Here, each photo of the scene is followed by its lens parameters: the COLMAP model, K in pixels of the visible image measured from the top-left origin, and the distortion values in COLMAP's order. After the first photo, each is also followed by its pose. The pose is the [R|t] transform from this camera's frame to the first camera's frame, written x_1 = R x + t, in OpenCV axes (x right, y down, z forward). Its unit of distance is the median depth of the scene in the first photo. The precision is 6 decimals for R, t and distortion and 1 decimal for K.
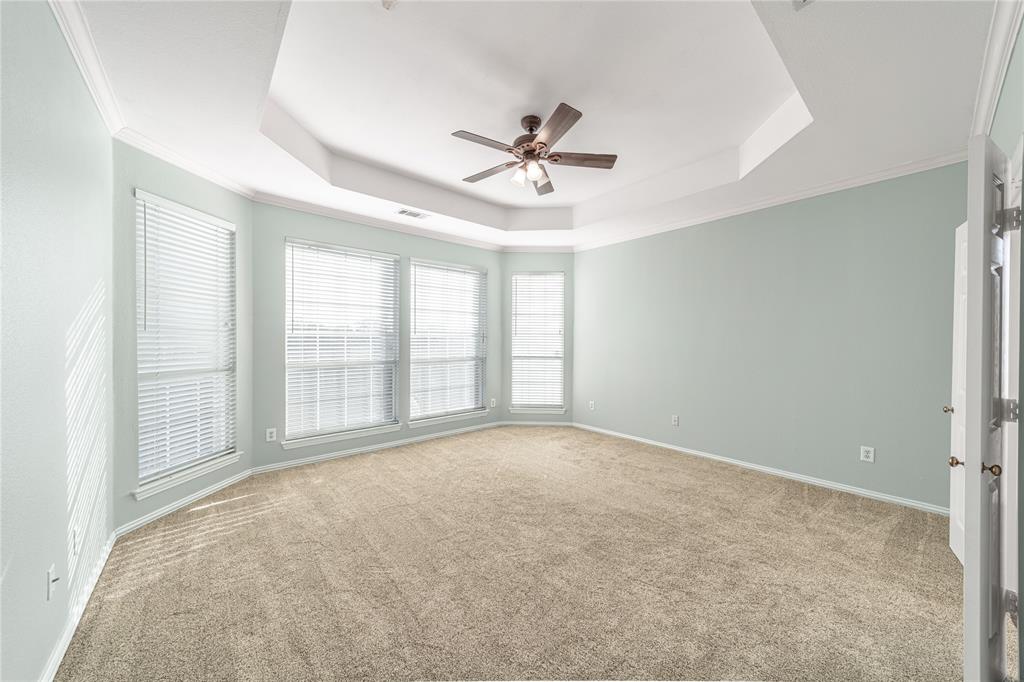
lens RADIAL K [[358.6, 0, 520.9], [0, 358.6, 341.5], [0, 0, 1]] dist [0.007946, 0.000613]
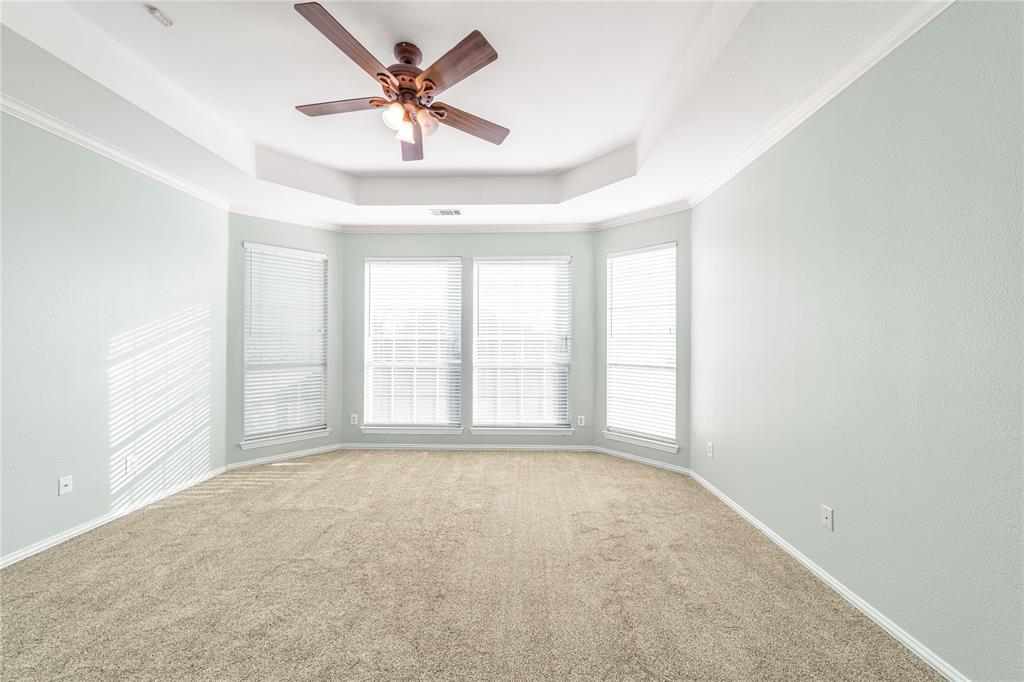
lens RADIAL K [[358.6, 0, 512.5], [0, 358.6, 342.0], [0, 0, 1]] dist [0.007946, 0.000613]
pose [[0.733528, -0.000886, -0.679659, 0.463534], [-0.004063, 0.999976, -0.005688, -0.001027], [0.679647, 0.006934, 0.733506, 0.396972]]
